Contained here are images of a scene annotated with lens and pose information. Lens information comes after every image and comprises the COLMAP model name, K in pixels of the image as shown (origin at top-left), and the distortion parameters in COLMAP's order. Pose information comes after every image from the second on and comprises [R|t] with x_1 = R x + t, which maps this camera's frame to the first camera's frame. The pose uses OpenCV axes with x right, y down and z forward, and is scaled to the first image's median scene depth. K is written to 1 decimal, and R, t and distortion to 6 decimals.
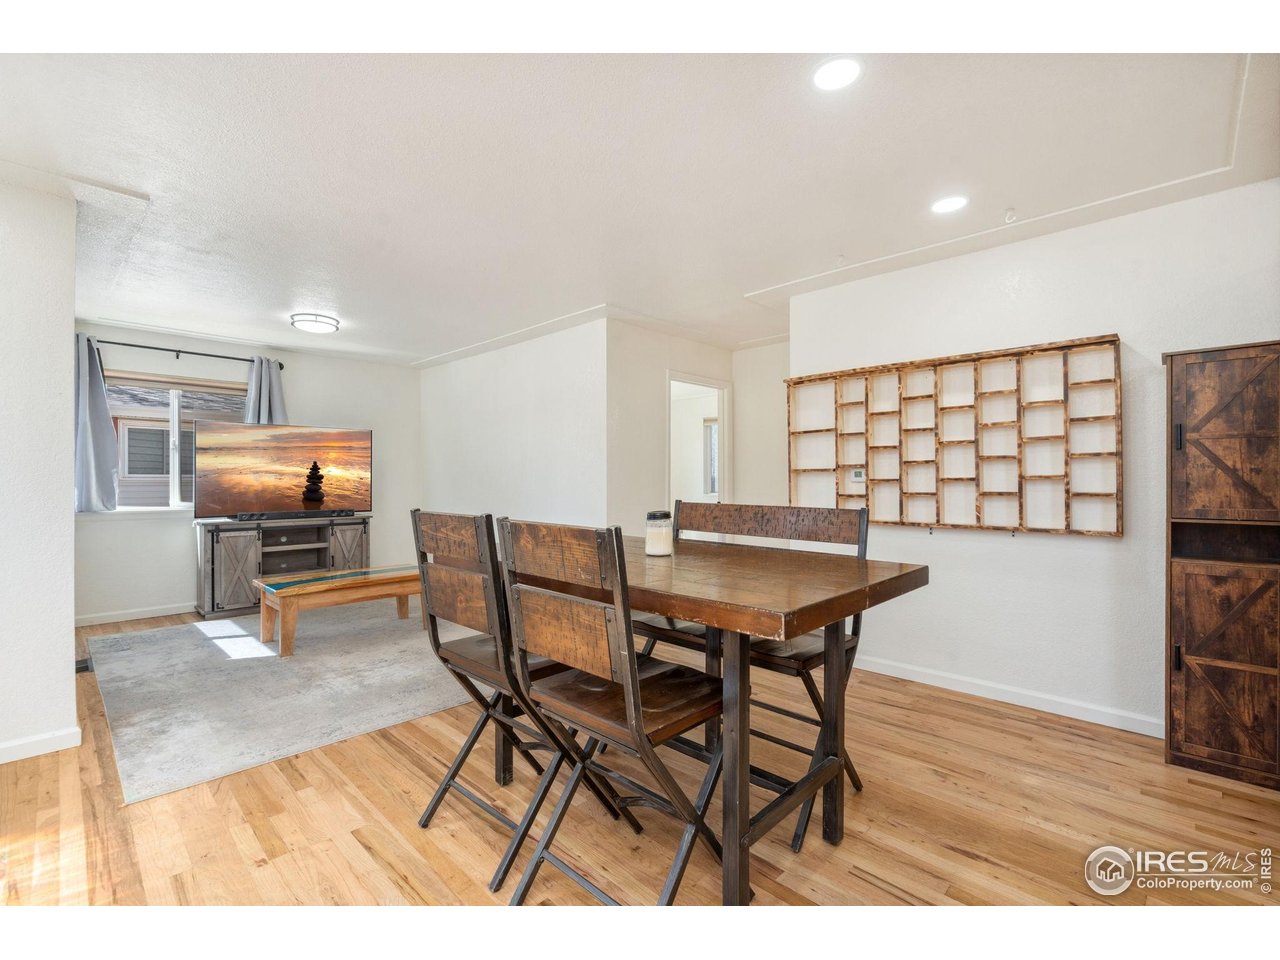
lens RADIAL K [[585.8, 0, 640.0], [0, 585.8, 480.0], [0, 0, 1]] dist [-0.001819, -0.000171]
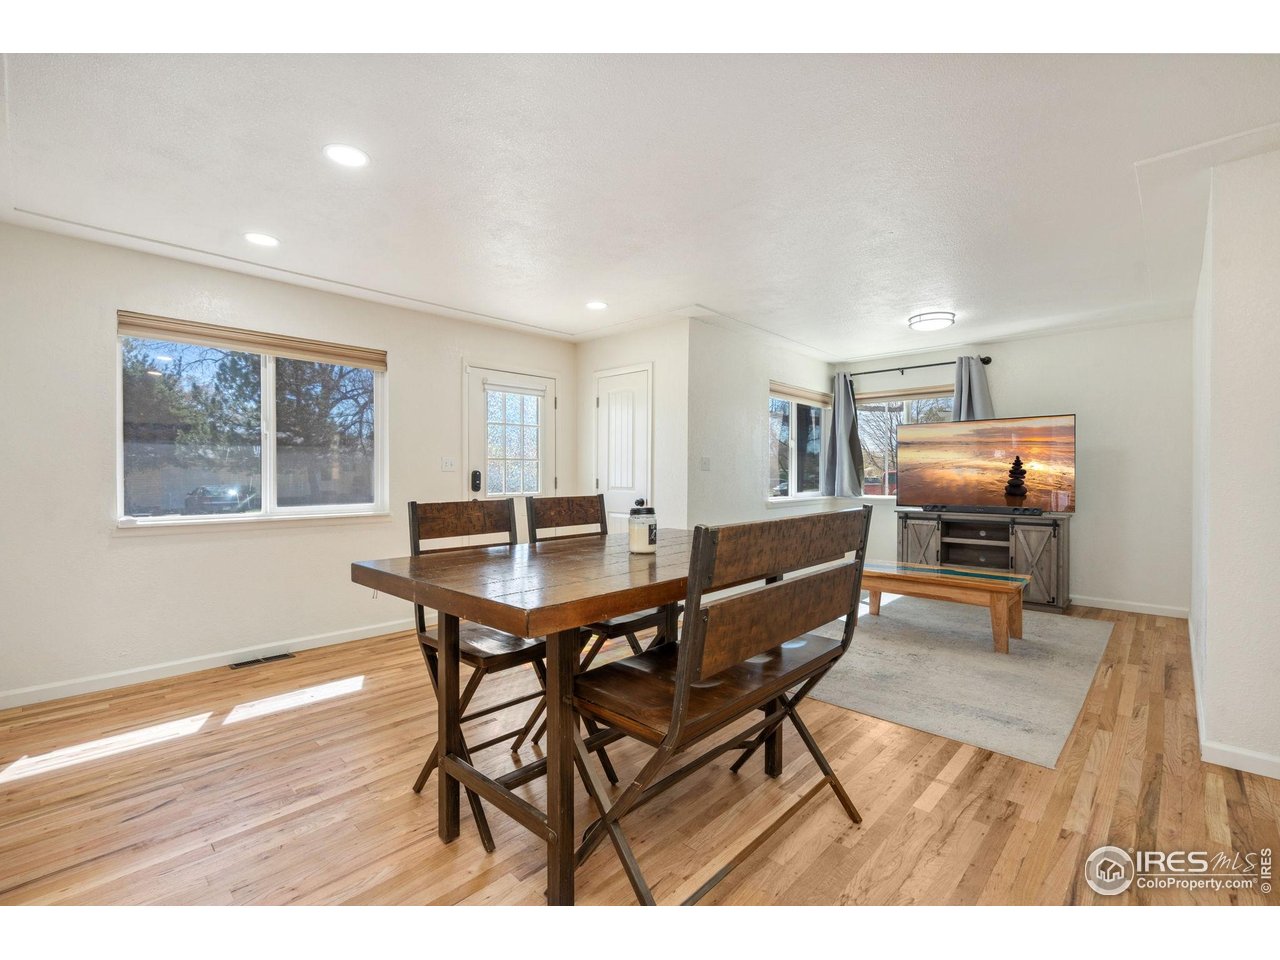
lens RADIAL K [[585.8, 0, 640.0], [0, 585.8, 480.0], [0, 0, 1]] dist [-0.001819, -0.000171]
pose [[0.034783, 0.016257, -0.999263, 0.385710], [-0.002924, 0.999865, 0.016165, -0.005903], [0.999391, 0.002359, 0.034826, 0.373443]]
